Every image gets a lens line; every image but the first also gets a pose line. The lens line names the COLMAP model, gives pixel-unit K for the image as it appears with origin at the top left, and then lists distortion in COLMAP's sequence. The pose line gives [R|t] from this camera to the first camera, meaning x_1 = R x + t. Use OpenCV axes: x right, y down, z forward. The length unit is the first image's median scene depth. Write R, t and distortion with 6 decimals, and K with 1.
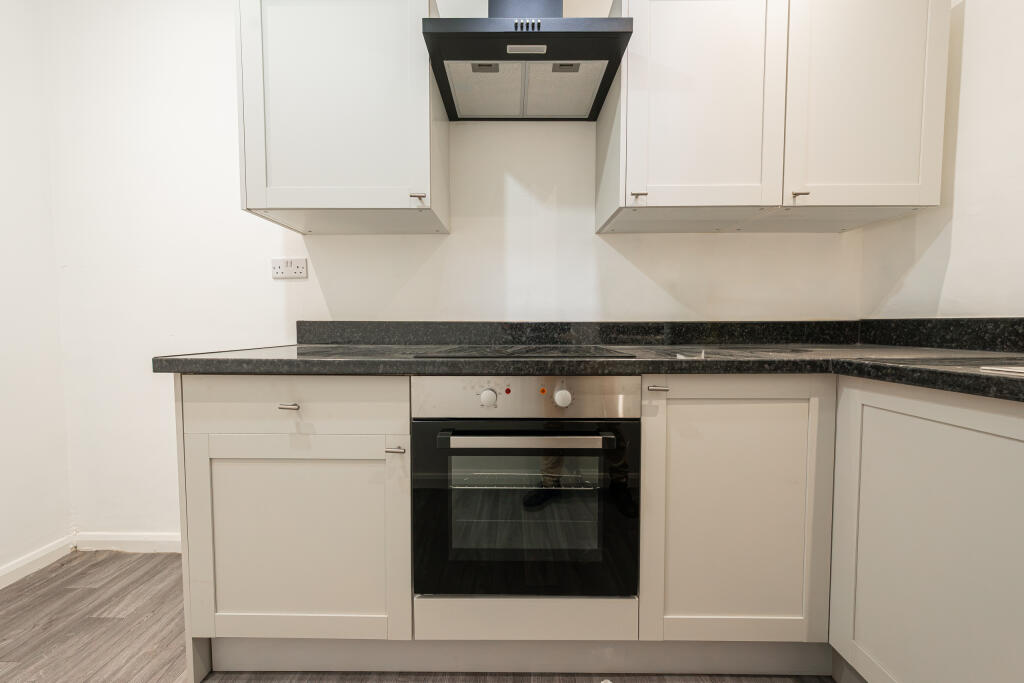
lens RADIAL K [[364.9, 0, 512.0], [0, 364.9, 341.5], [0, 0, 1]] dist [0.000485, 0.000122]
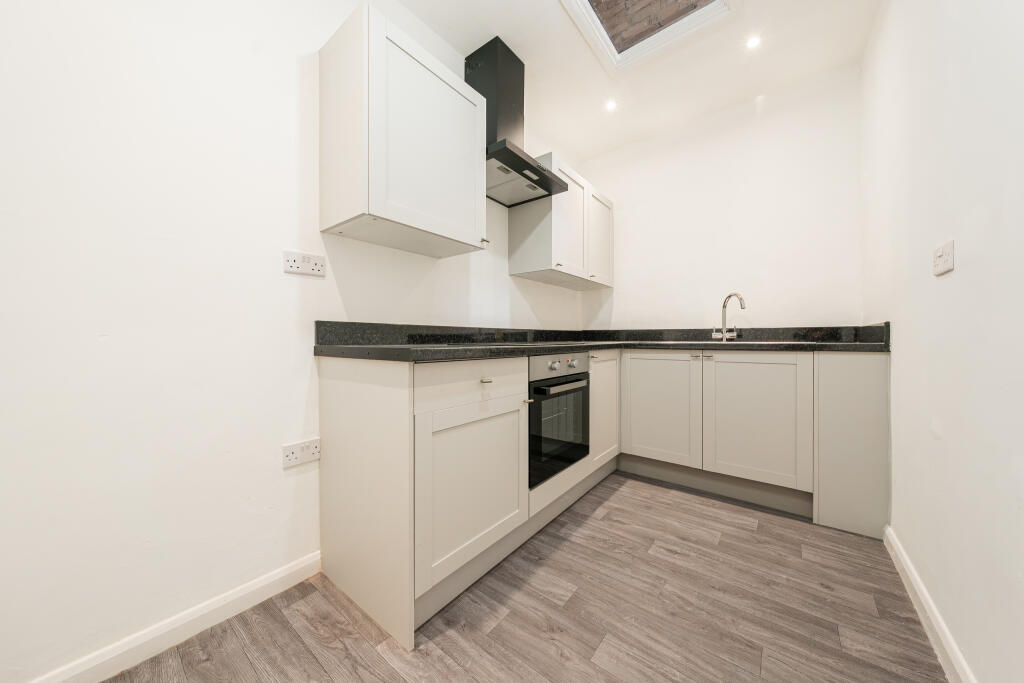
lens RADIAL K [[350.1, 0, 509.7], [0, 350.1, 340.8], [0, 0, 1]] dist [-0.000275, -0.000008]
pose [[0.605774, -0.005280, 0.795620, -1.286732], [0.036758, 0.999096, -0.021356, 0.042238], [-0.794788, 0.042182, 0.605420, 0.070927]]
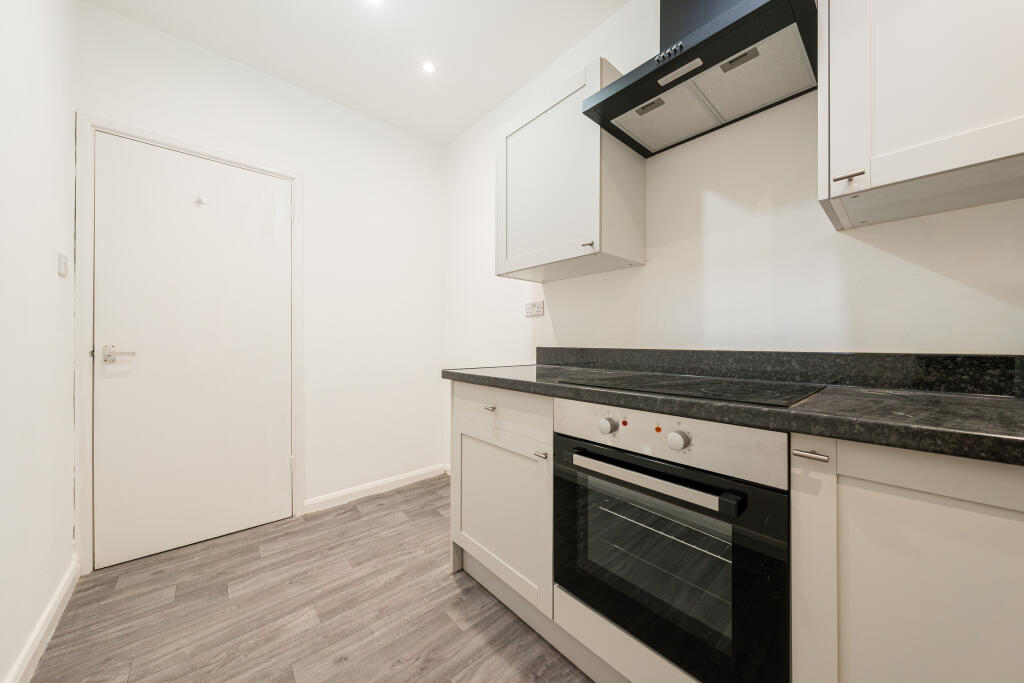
lens RADIAL K [[350.1, 0, 509.7], [0, 350.1, 340.8], [0, 0, 1]] dist [-0.000275, -0.000008]
pose [[0.667316, -0.002634, -0.744770, 0.396938], [-0.035236, 0.998762, -0.035104, -0.038271], [0.743941, 0.049668, 0.666397, 0.075340]]
